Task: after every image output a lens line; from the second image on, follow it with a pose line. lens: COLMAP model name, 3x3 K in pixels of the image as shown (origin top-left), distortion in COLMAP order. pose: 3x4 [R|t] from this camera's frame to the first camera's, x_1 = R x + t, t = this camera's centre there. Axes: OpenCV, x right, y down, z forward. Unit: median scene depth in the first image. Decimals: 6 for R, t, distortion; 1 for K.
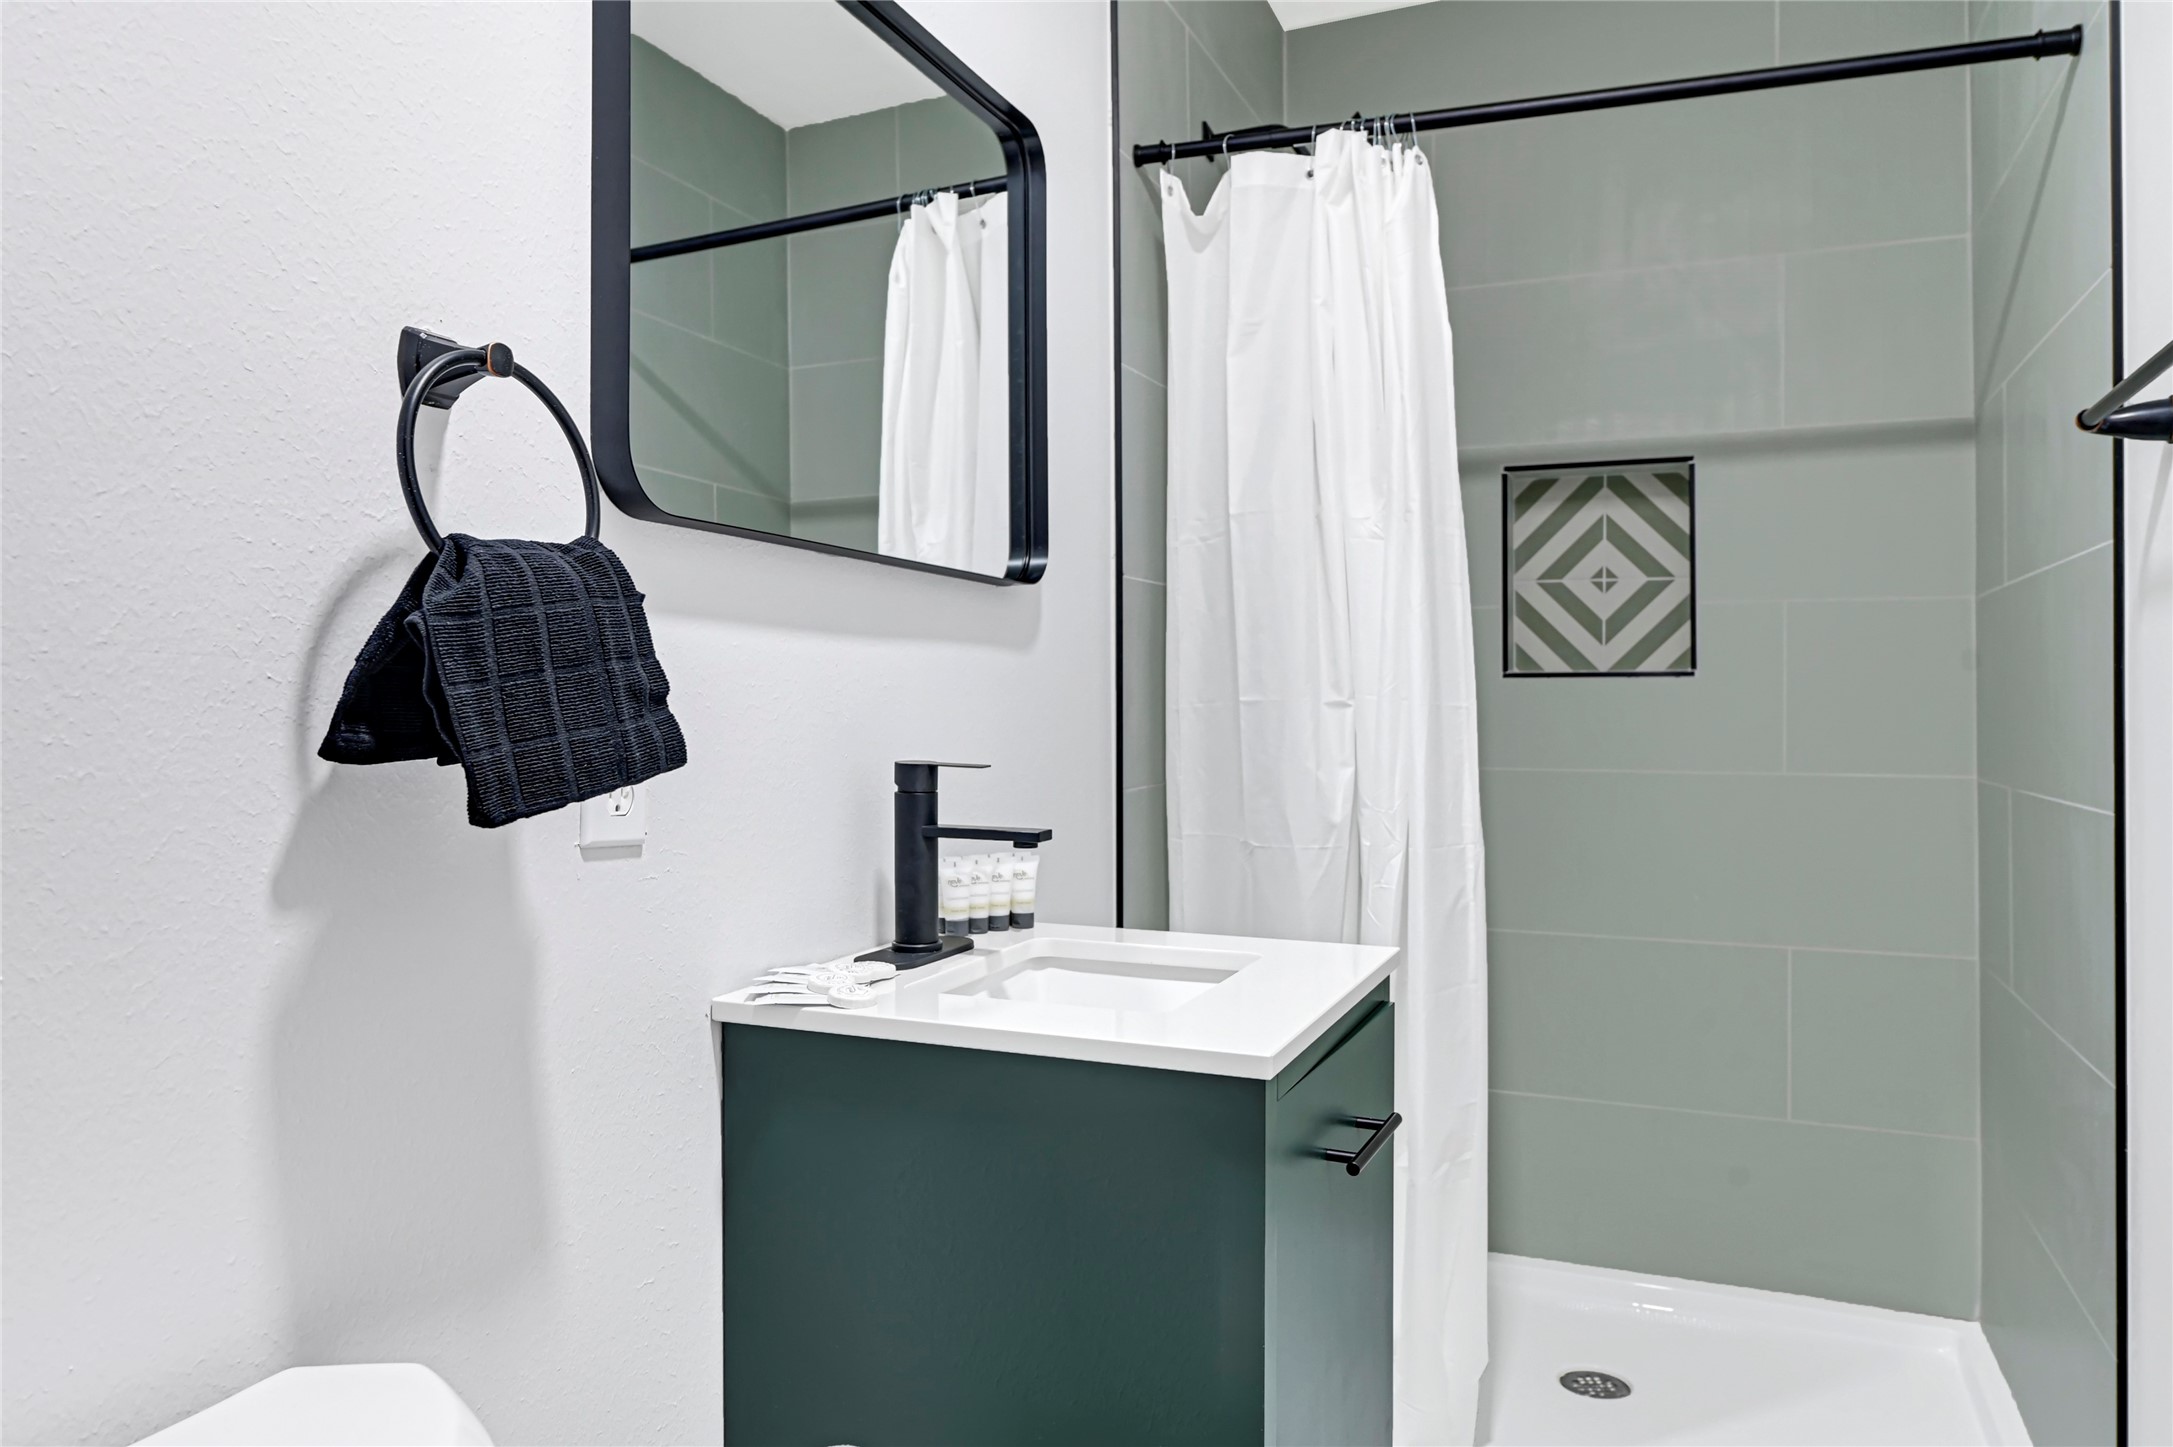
lens RADIAL K [[1484.1, 0, 1092.3], [0, 1484.1, 687.6], [0, 0, 1]] dist [-0.001426, -0.003625]
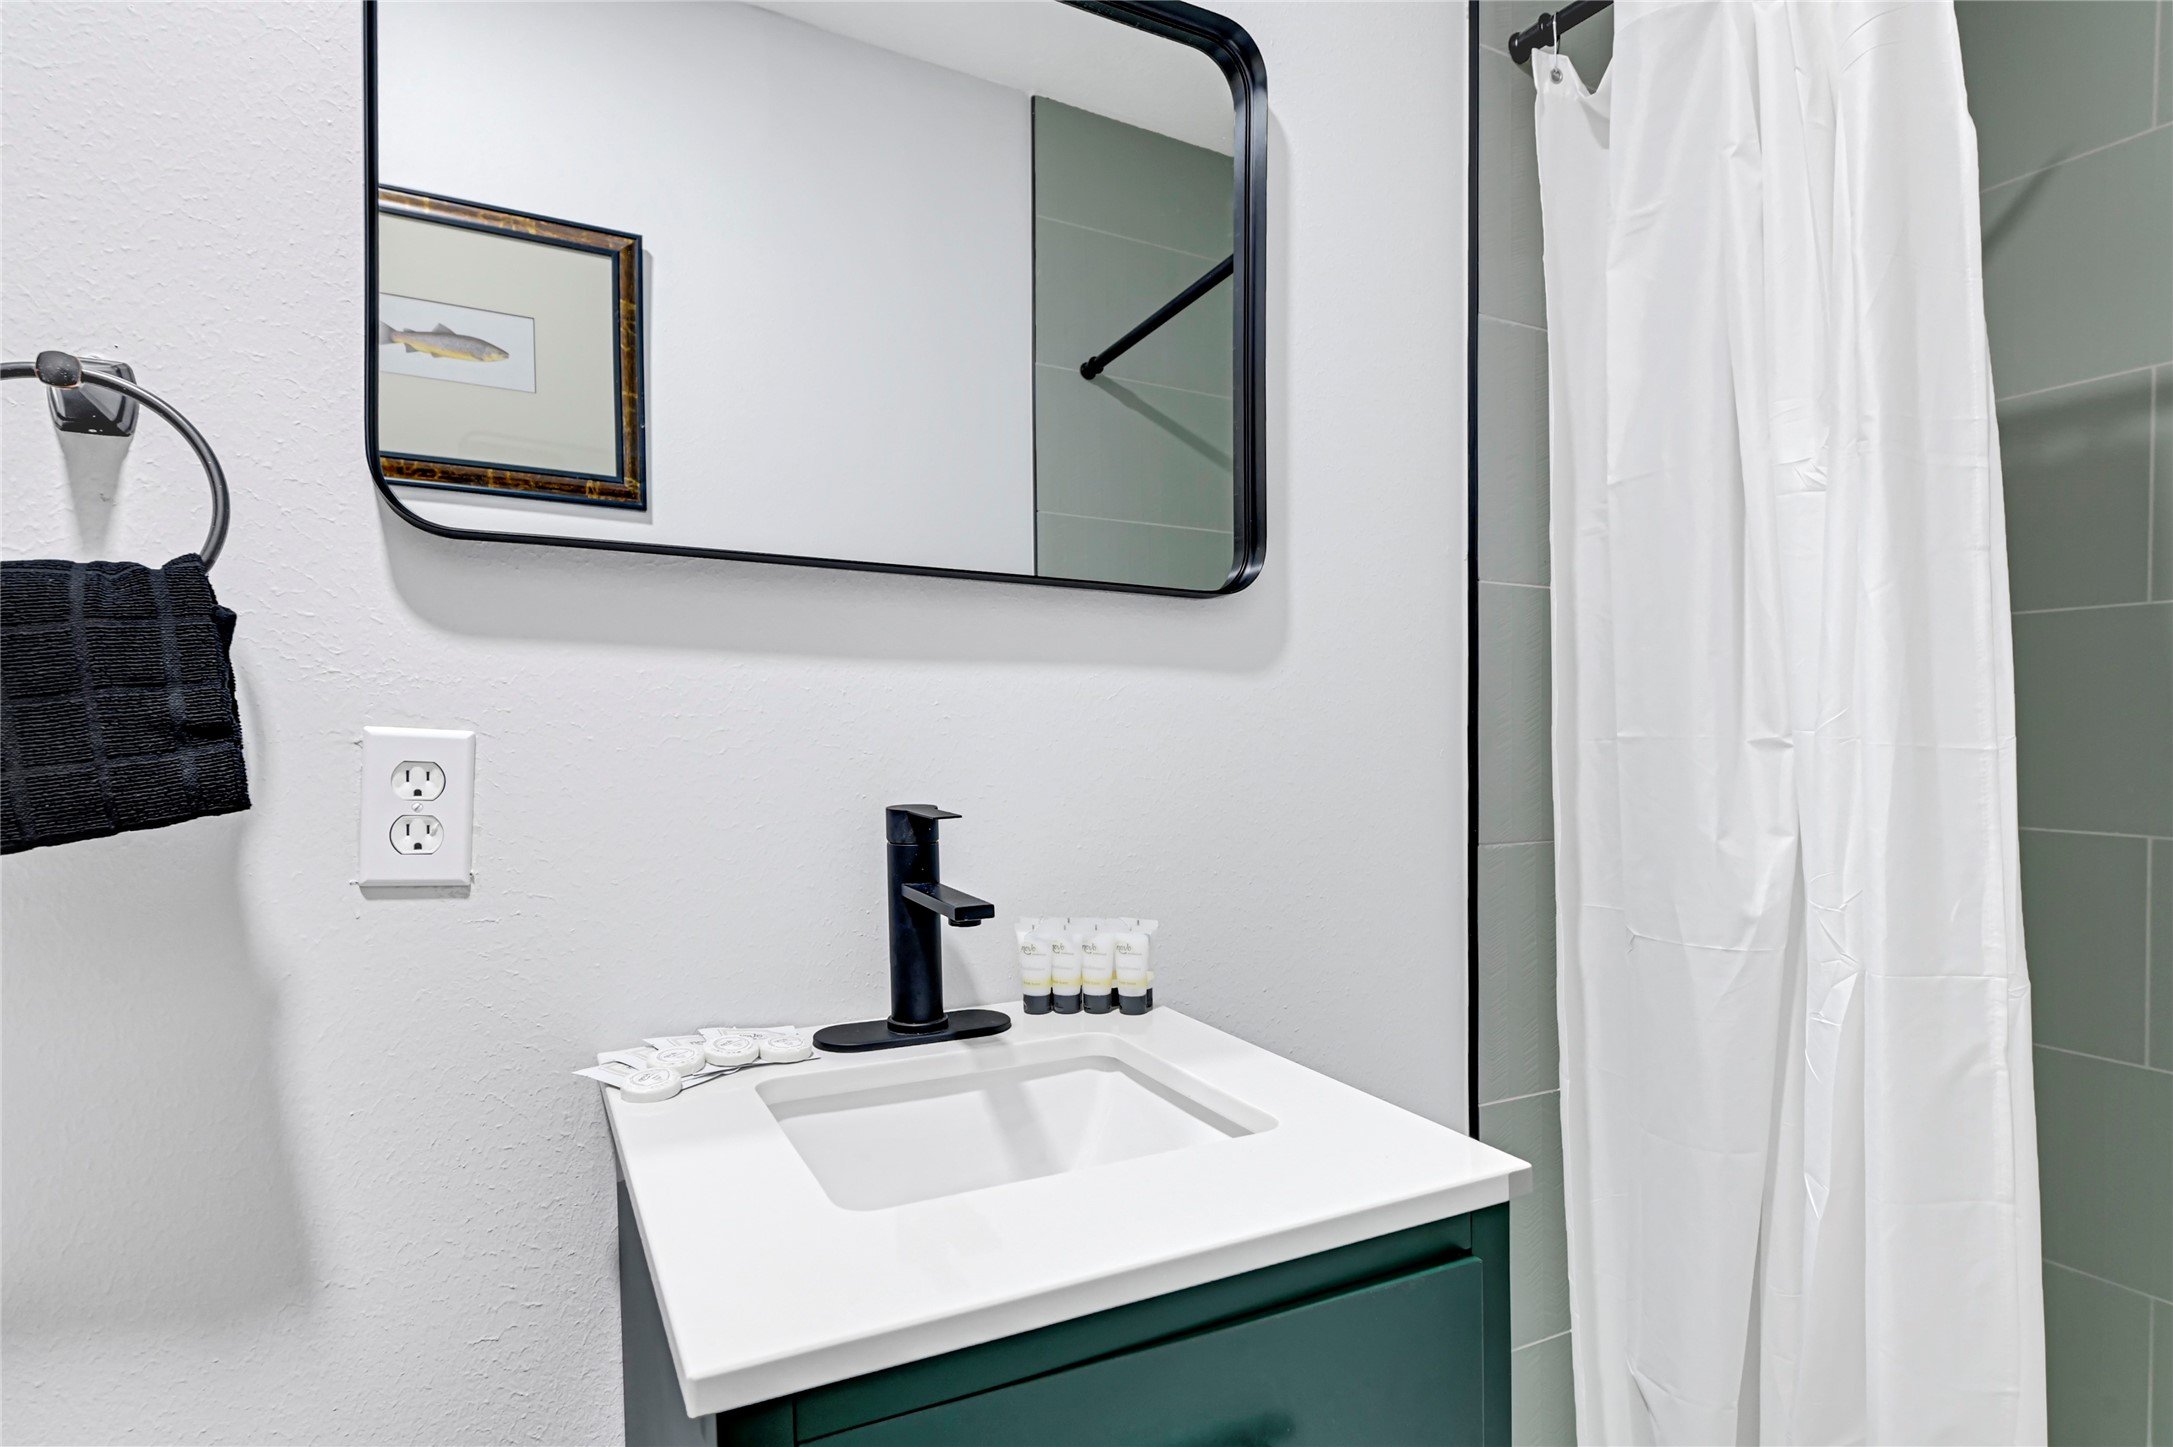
lens RADIAL K [[1116.0, 0, 1087.4], [0, 1116.0, 756.3], [0, 0, 1]] dist [0.001173, -0.000309]
pose [[0.763560, 0.020075, -0.645425, 0.263126], [0.000400, 0.999502, 0.031561, 0.000752], [0.645737, -0.024357, 0.763172, 0.412030]]
